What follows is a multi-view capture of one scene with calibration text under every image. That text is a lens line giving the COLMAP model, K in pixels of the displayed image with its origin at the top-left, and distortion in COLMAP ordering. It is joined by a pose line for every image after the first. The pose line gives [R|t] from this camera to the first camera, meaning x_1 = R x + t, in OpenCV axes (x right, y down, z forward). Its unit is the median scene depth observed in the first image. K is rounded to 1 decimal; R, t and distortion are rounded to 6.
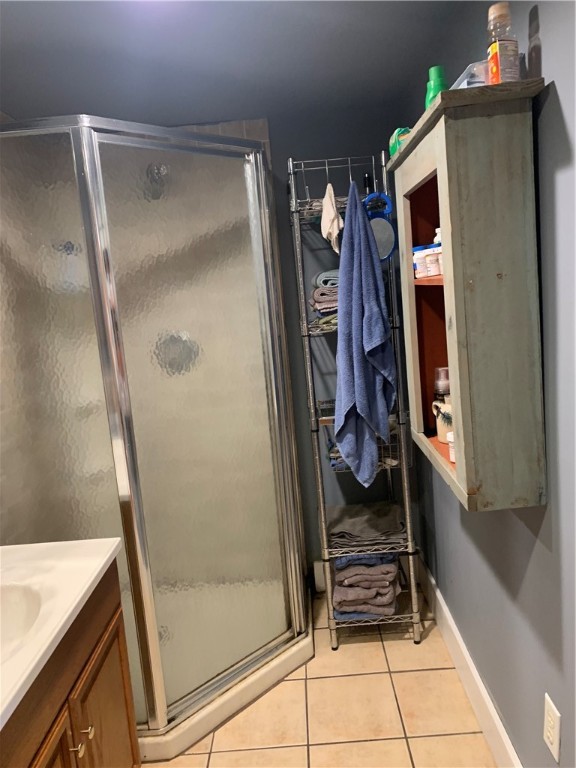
lens RADIAL K [[593.2, 0, 287.4], [0, 593.2, 383.3], [0, 0, 1]] dist [0.015636, -0.019903]
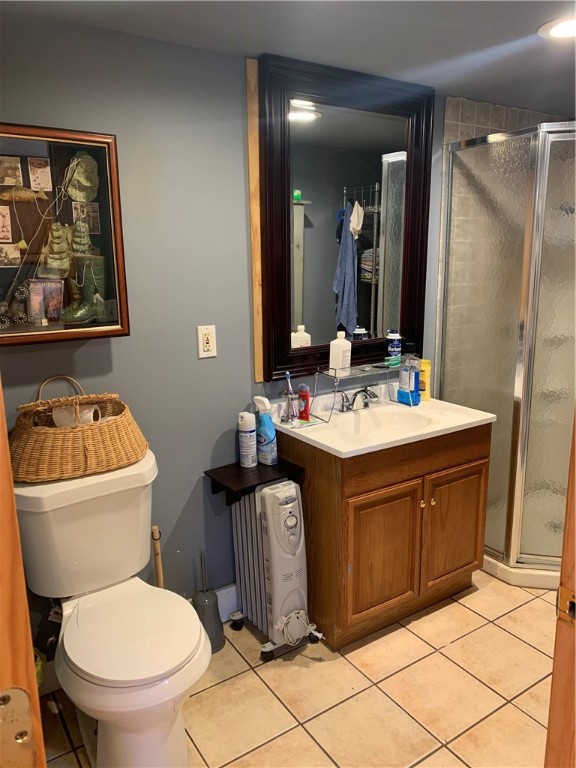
lens RADIAL K [[593.2, 0, 289.3], [0, 593.2, 384.1], [0, 0, 1]] dist [0.015636, -0.019903]
pose [[0.562947, 0.248906, -0.788122, 0.577182], [-0.166003, 0.968193, 0.187202, -0.010577], [0.809650, 0.025446, 0.586361, -0.307797]]
